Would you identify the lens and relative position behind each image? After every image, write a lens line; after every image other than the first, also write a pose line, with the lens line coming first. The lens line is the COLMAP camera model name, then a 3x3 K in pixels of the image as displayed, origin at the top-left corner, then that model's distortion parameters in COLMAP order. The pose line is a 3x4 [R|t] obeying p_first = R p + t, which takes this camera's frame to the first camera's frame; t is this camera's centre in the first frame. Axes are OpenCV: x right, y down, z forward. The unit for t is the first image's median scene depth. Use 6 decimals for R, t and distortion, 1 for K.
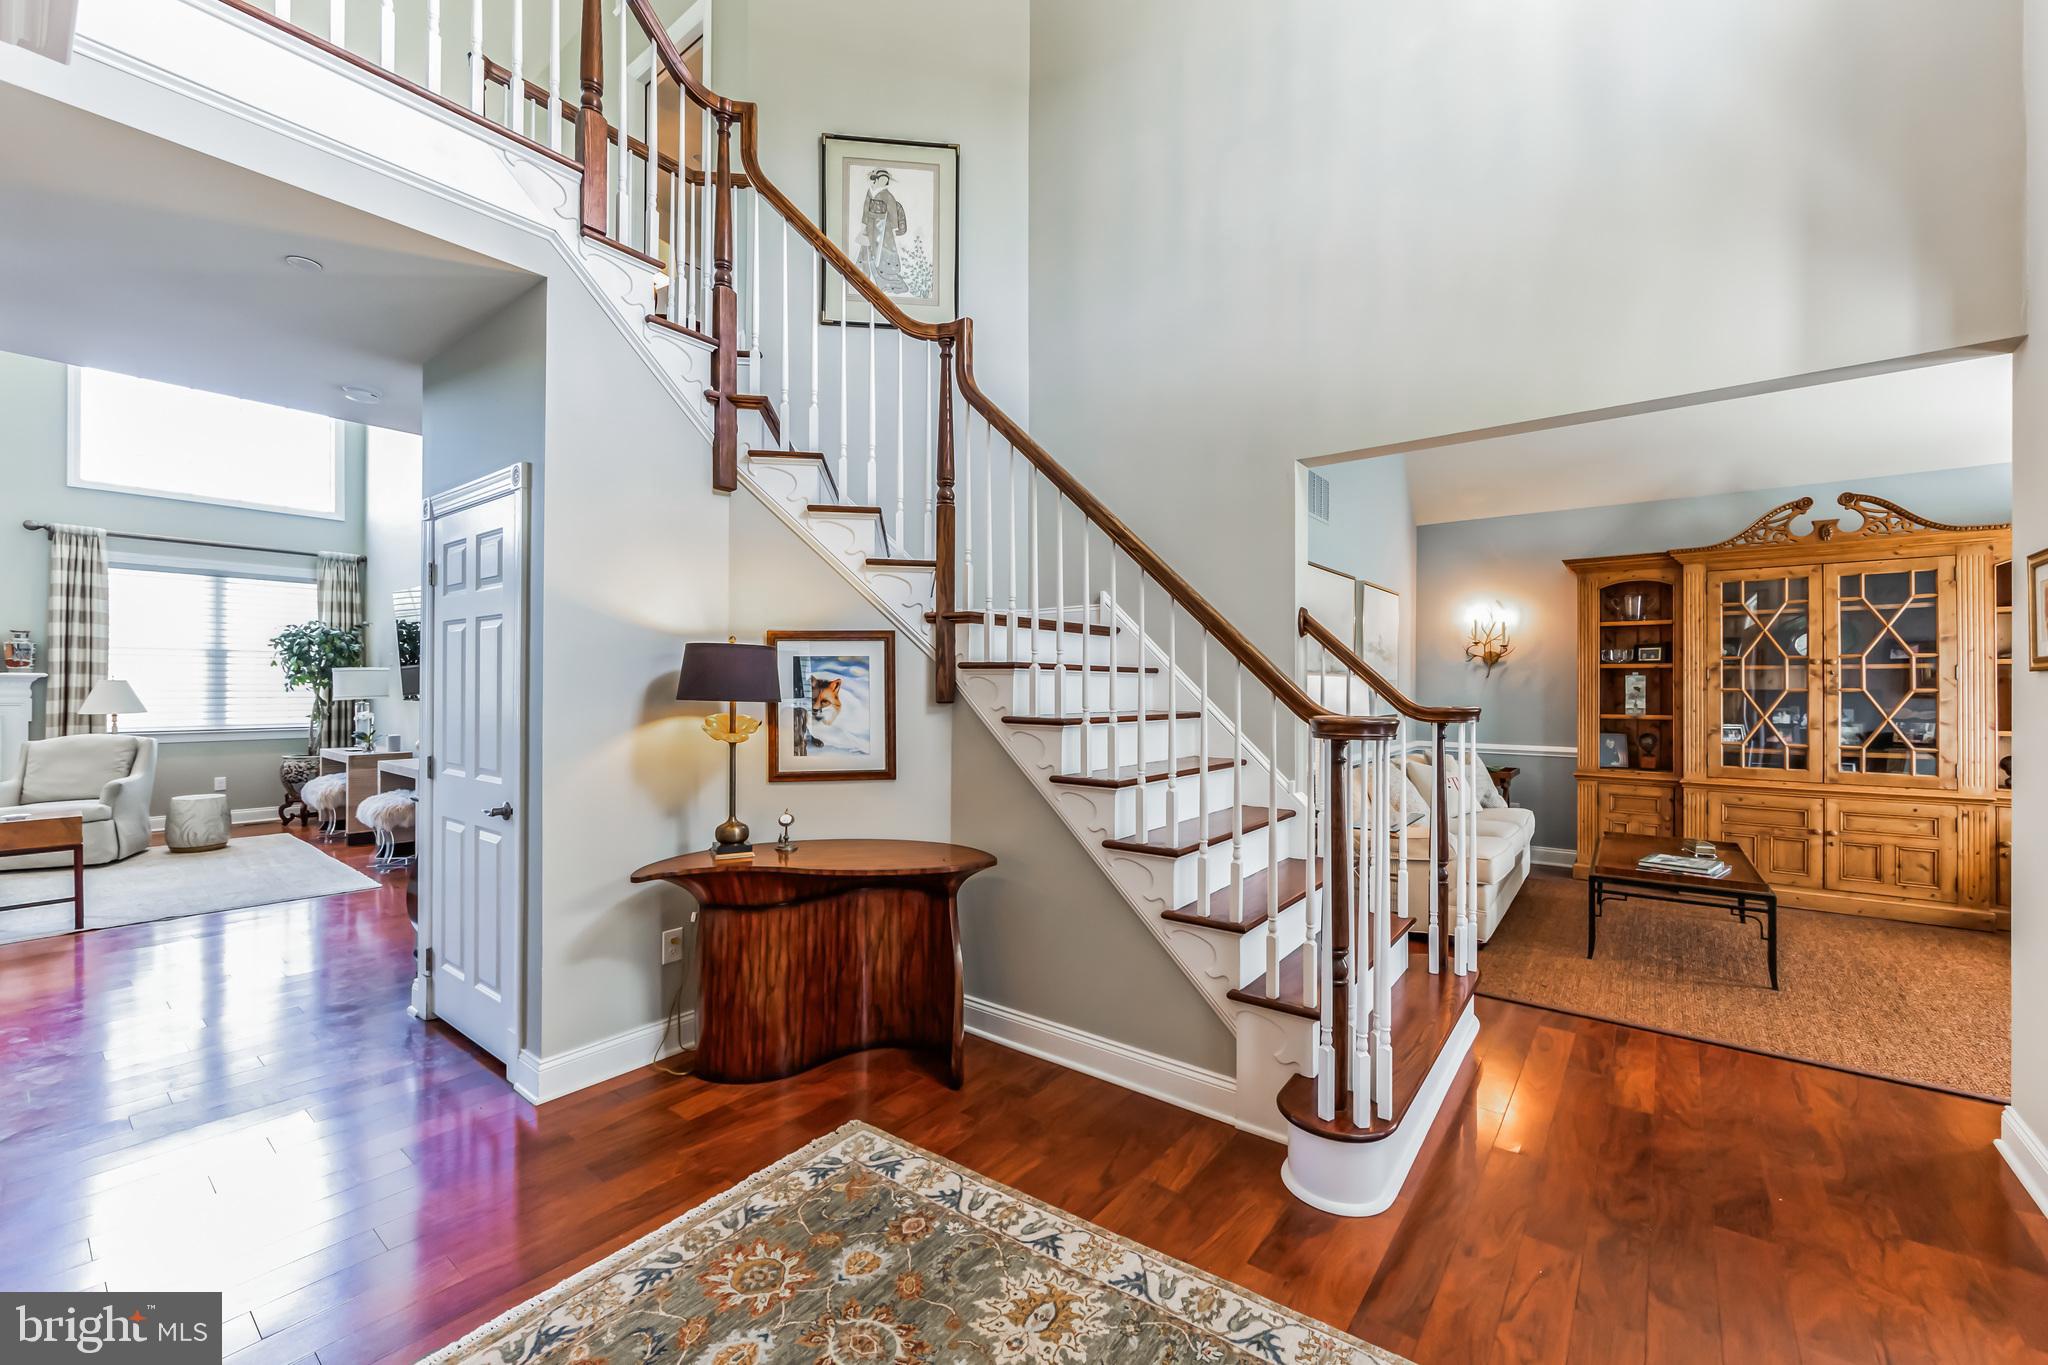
lens RADIAL K [[806.8, 0, 1018.9], [0, 806.8, 683.5], [0, 0, 1]] dist [-0.000705, -0.000147]
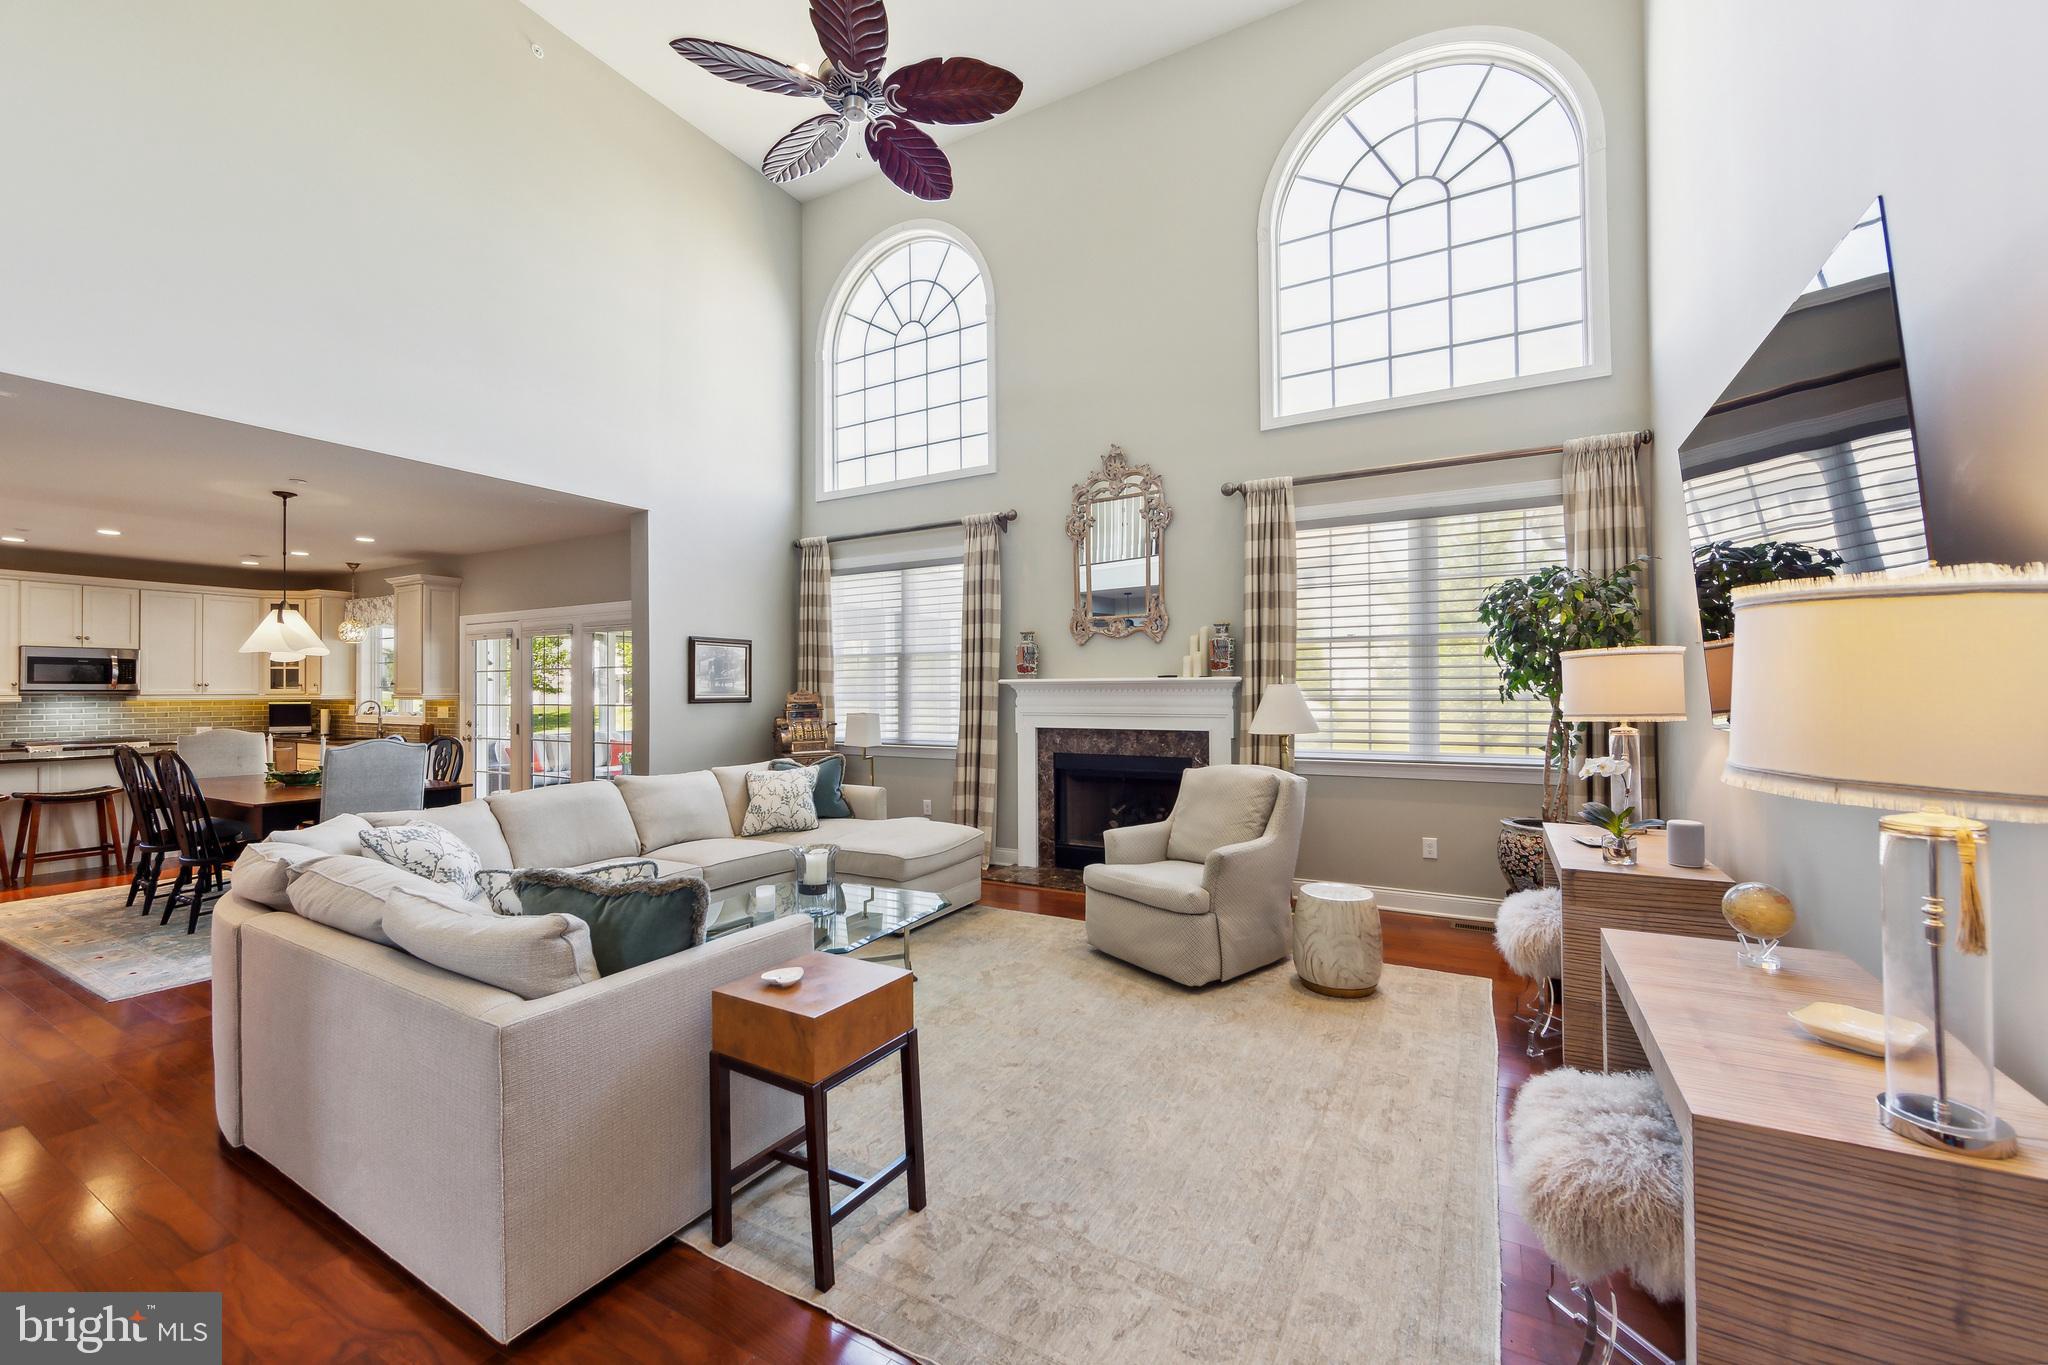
lens RADIAL K [[806.8, 0, 1030.5], [0, 806.8, 680.7], [0, 0, 1]] dist [-0.000705, -0.000147]
pose [[0.159769, -0.019294, -0.986966, -0.443221], [0.012653, 0.999767, -0.017496, 0.001705], [0.987073, -0.009693, 0.159976, 0.626848]]
